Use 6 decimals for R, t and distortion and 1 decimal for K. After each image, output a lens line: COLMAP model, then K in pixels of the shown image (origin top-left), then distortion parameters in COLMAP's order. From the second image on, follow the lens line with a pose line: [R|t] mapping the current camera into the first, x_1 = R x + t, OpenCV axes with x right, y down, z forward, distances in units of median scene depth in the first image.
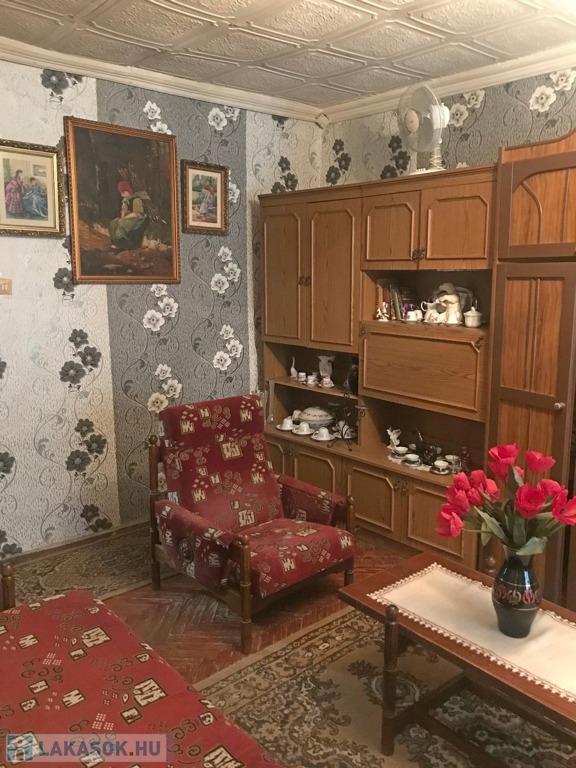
lens RADIAL K [[611.1, 0, 303.1], [0, 611.1, 386.0], [0, 0, 1]] dist [0.049309, -0.061441]
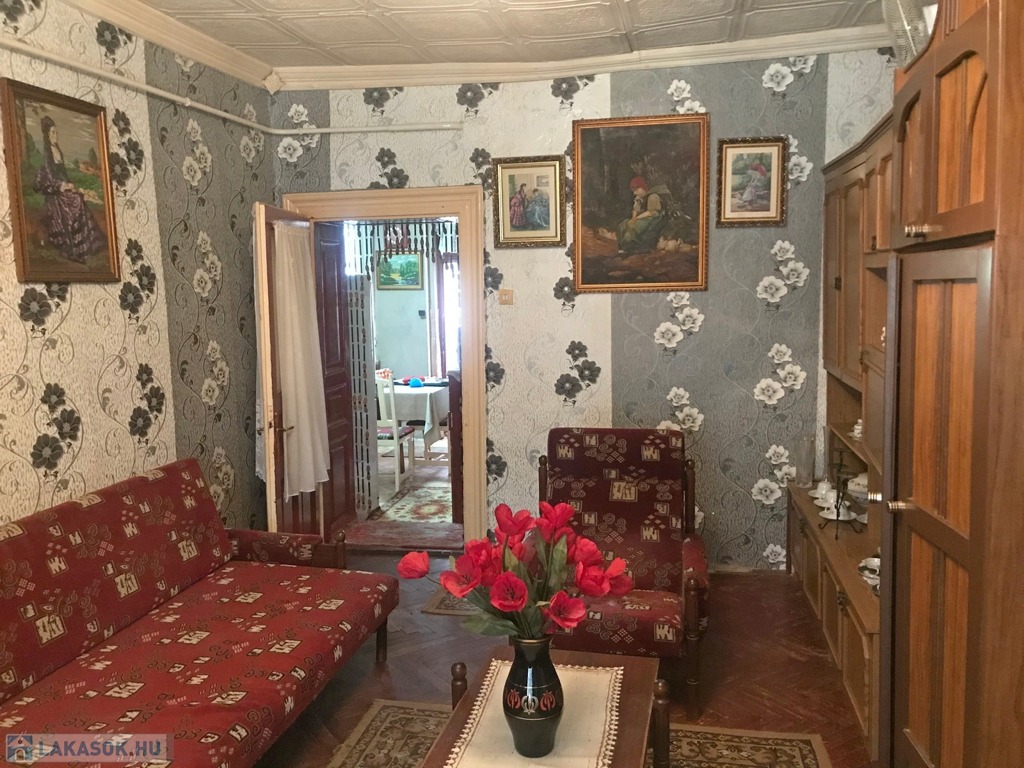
lens RADIAL K [[814.7, 0, 512.0], [0, 814.7, 384.0], [0, 0, 1]] dist [0.049309, -0.061441]
pose [[0.607072, 0.081576, -0.790449, 0.547853], [-0.117263, 0.993023, 0.012422, -0.029983], [0.785947, 0.085149, 0.612402, 0.158308]]
